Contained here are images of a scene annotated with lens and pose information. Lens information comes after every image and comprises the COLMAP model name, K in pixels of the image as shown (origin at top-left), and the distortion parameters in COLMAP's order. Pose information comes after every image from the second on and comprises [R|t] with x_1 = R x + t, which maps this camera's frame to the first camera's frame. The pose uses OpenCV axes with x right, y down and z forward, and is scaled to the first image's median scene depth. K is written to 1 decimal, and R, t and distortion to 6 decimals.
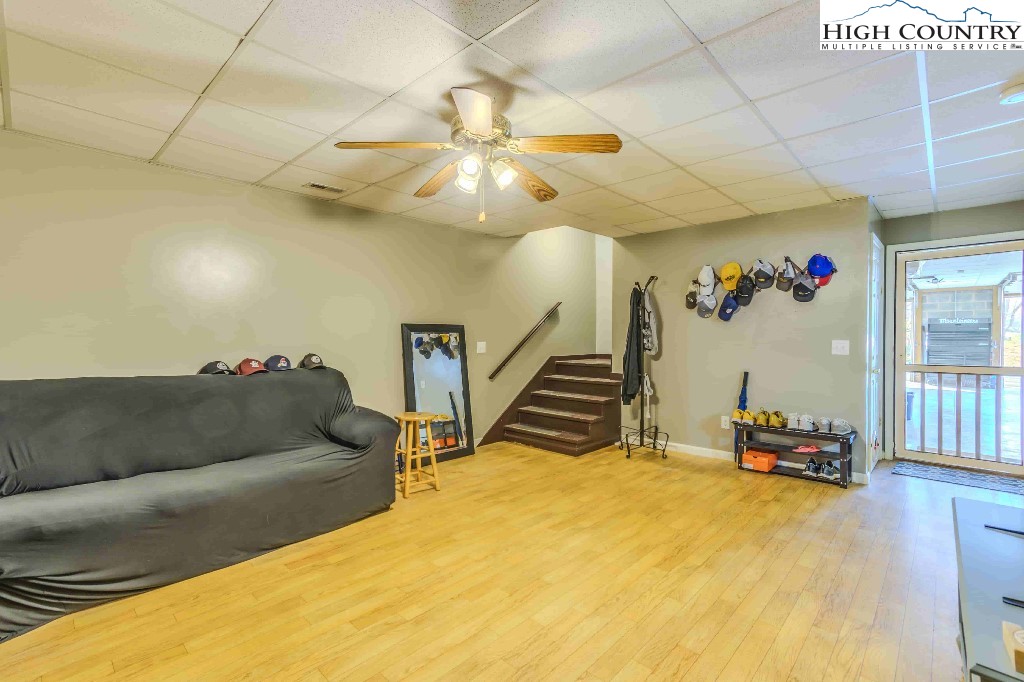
lens RADIAL K [[467.7, 0, 512.0], [0, 467.7, 341.3], [0, 0, 1]] dist [-0.002710, -0.000050]
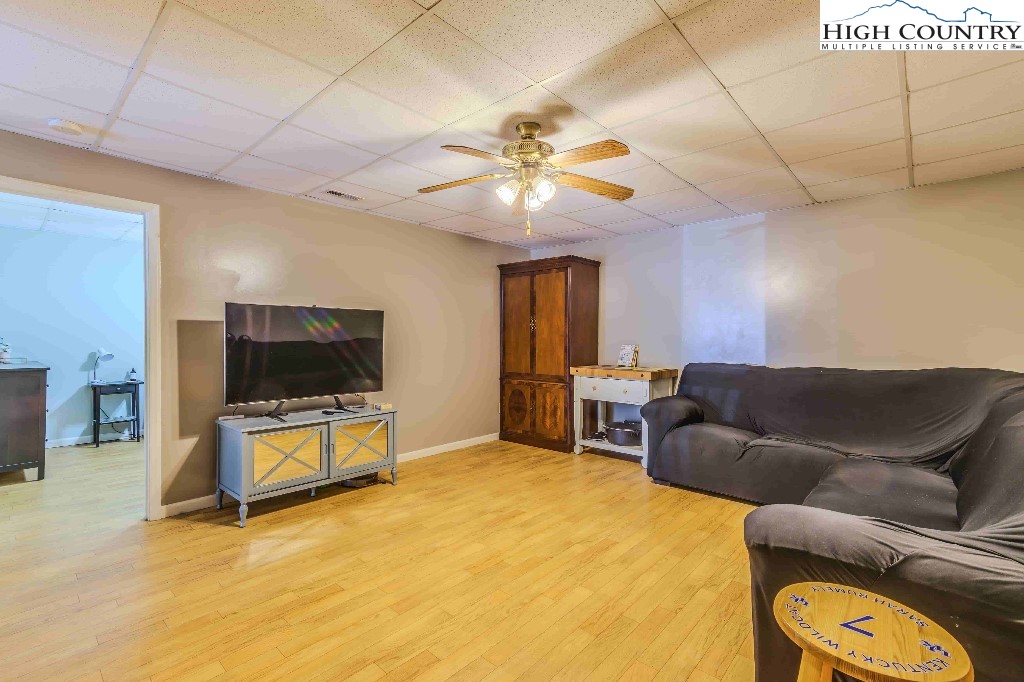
lens RADIAL K [[467.7, 0, 511.1], [0, 467.7, 340.0], [0, 0, 1]] dist [-0.002710, -0.000050]
pose [[-0.999659, 0.001114, -0.026091, 0.003299], [0.000907, 0.999968, 0.007964, -0.009192], [0.026100, 0.007938, -0.999628, 1.957828]]
